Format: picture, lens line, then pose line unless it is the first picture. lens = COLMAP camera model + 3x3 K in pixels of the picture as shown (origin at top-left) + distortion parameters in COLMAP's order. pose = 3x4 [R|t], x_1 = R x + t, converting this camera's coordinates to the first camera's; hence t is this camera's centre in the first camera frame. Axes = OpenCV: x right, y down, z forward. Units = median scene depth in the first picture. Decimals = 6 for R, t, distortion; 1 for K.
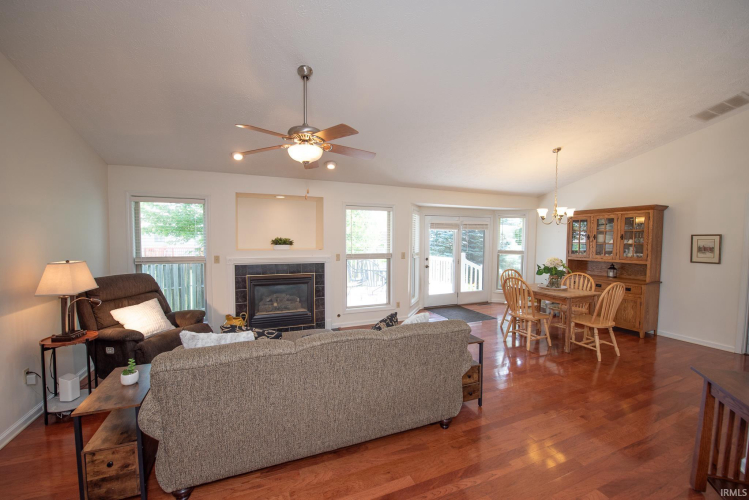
lens RADIAL K [[298.7, 0, 372.3], [0, 298.7, 253.5], [0, 0, 1]] dist [-0.014589, -0.002745]
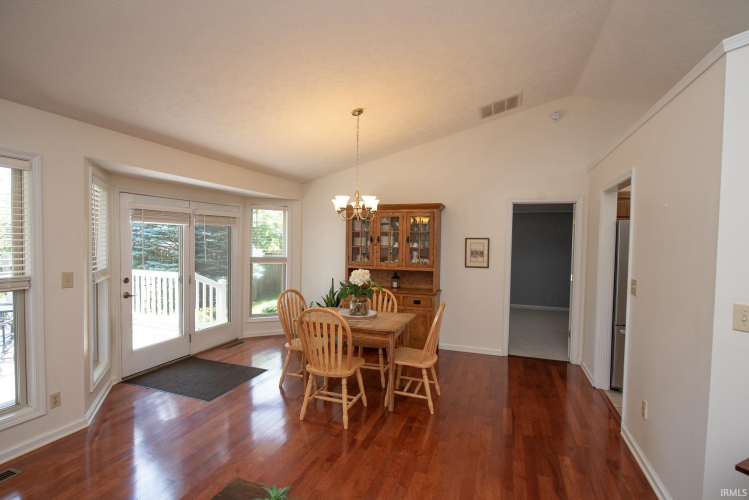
lens RADIAL K [[363.0, 0, 371.4], [0, 363.0, 252.3], [0, 0, 1]] dist [-0.004112, -0.000509]
pose [[0.679770, -0.019508, 0.733166, 0.023935], [0.025304, 0.999675, 0.003138, -0.026306], [-0.732989, 0.016419, 0.680043, 0.381049]]
